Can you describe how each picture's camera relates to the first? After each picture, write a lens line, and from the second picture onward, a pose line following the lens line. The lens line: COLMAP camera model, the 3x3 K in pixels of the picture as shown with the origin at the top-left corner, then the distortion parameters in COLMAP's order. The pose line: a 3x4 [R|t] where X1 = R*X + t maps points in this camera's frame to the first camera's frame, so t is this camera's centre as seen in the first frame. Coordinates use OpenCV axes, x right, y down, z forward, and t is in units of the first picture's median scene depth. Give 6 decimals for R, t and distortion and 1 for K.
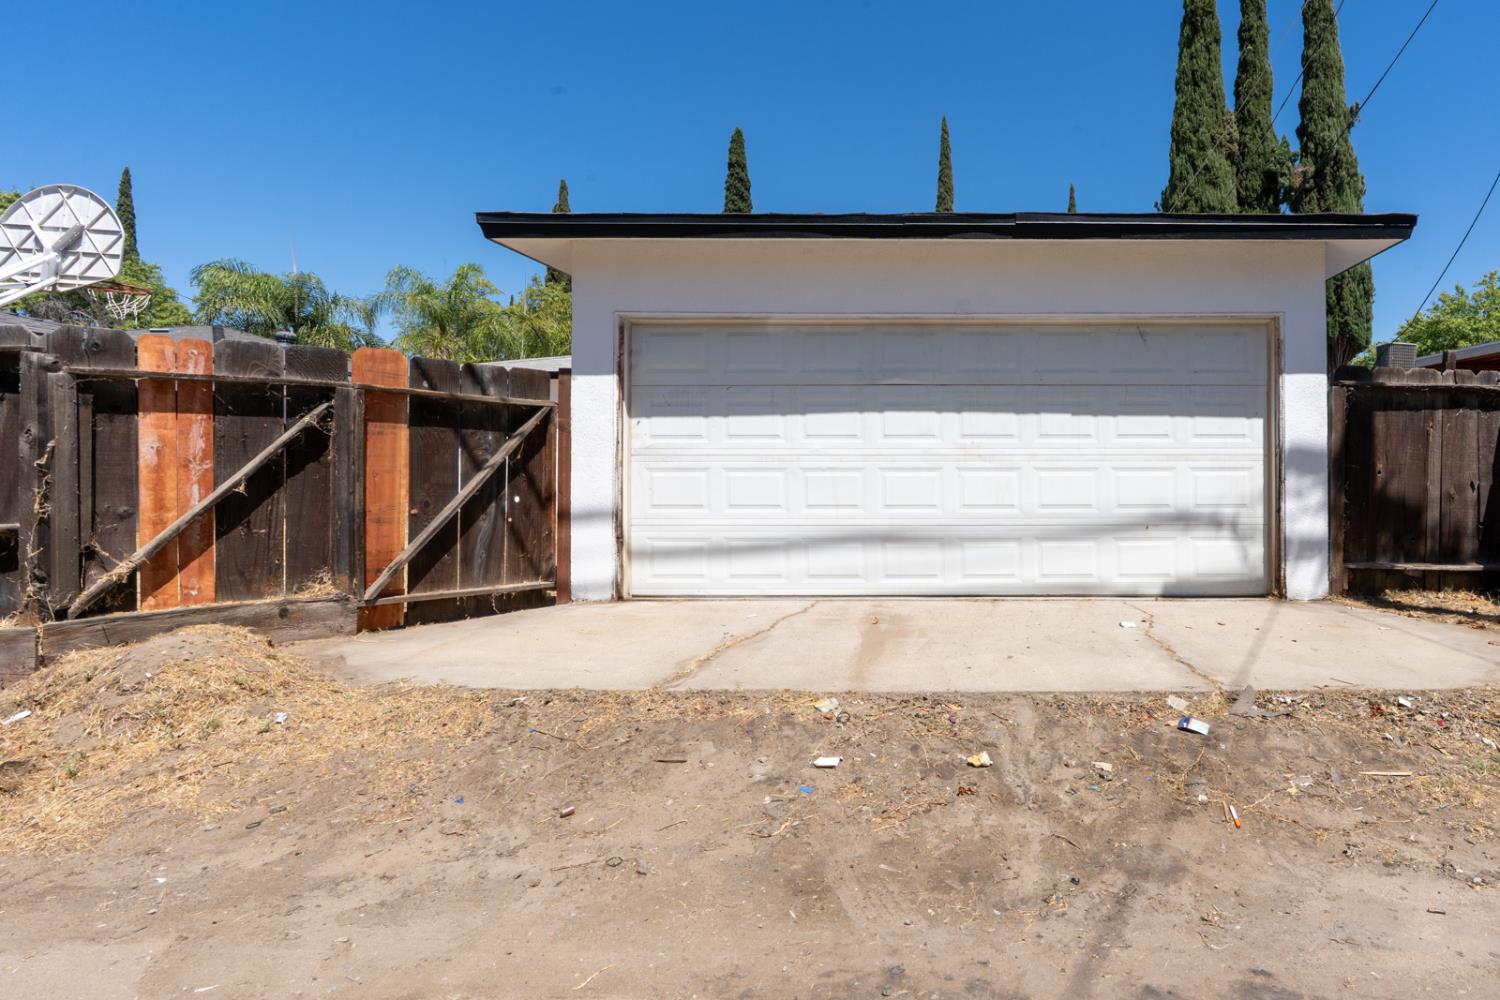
lens RADIAL K [[764.4, 0, 749.9], [0, 764.4, 476.6], [0, 0, 1]] dist [-0.002398, -0.000842]
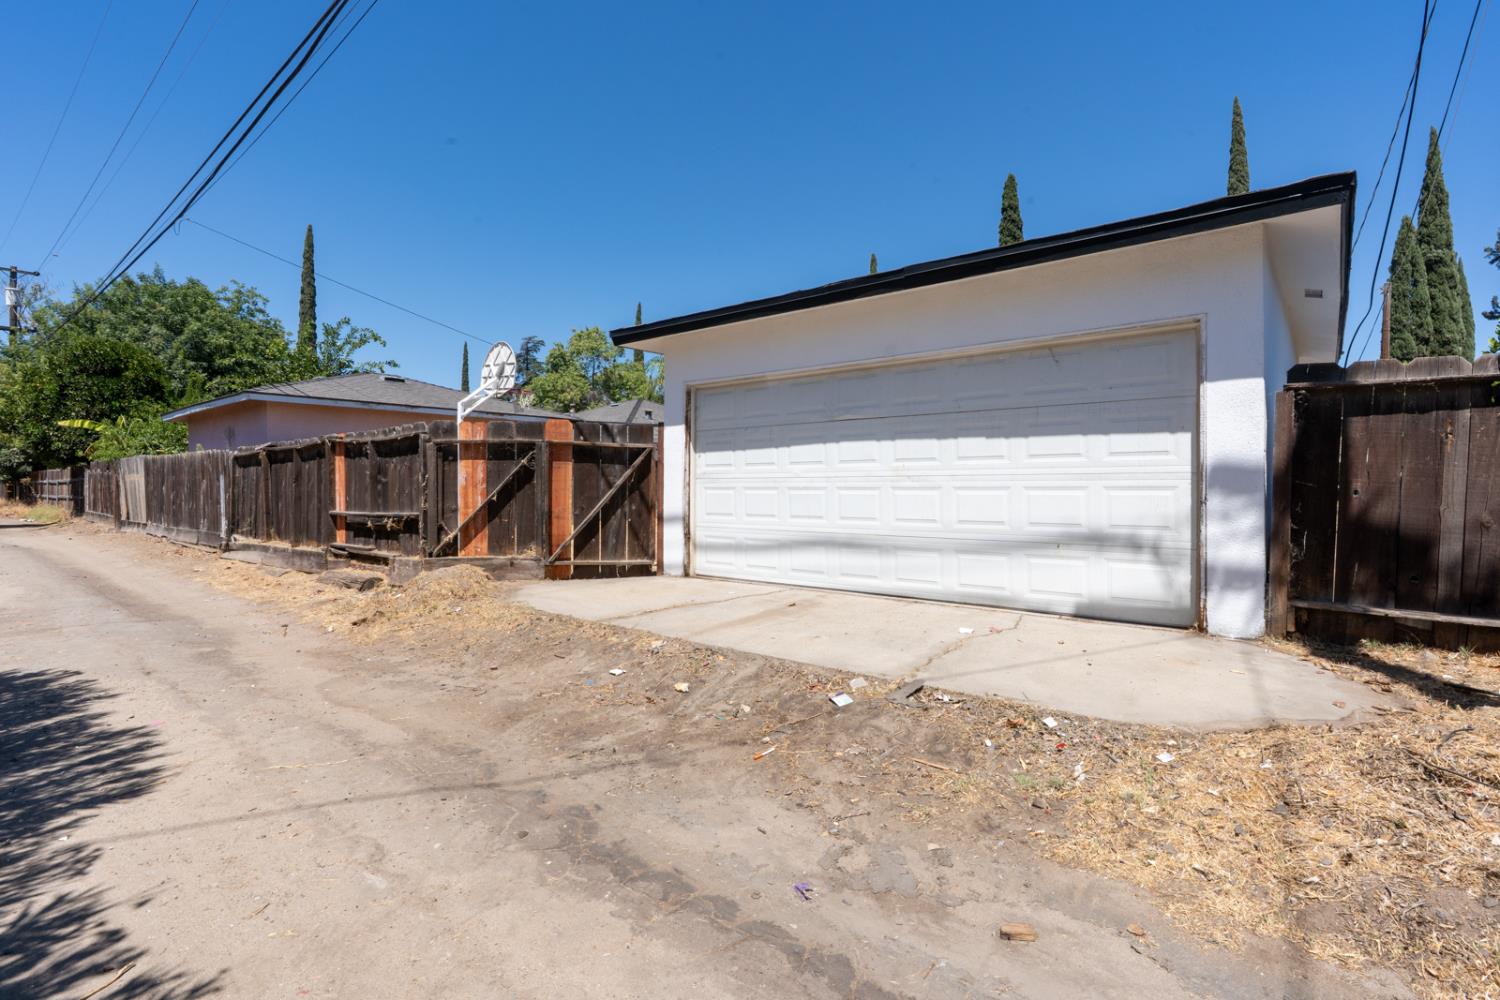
lens RADIAL K [[682.1, 0, 750.0], [0, 682.1, 500.0], [0, 0, 1]] dist [-0.003745, -0.000187]
pose [[0.782077, 0.011227, -0.623081, 0.770358], [-0.008281, 0.999937, 0.007624, 0.002065], [0.623127, -0.000802, 0.782120, 0.041738]]
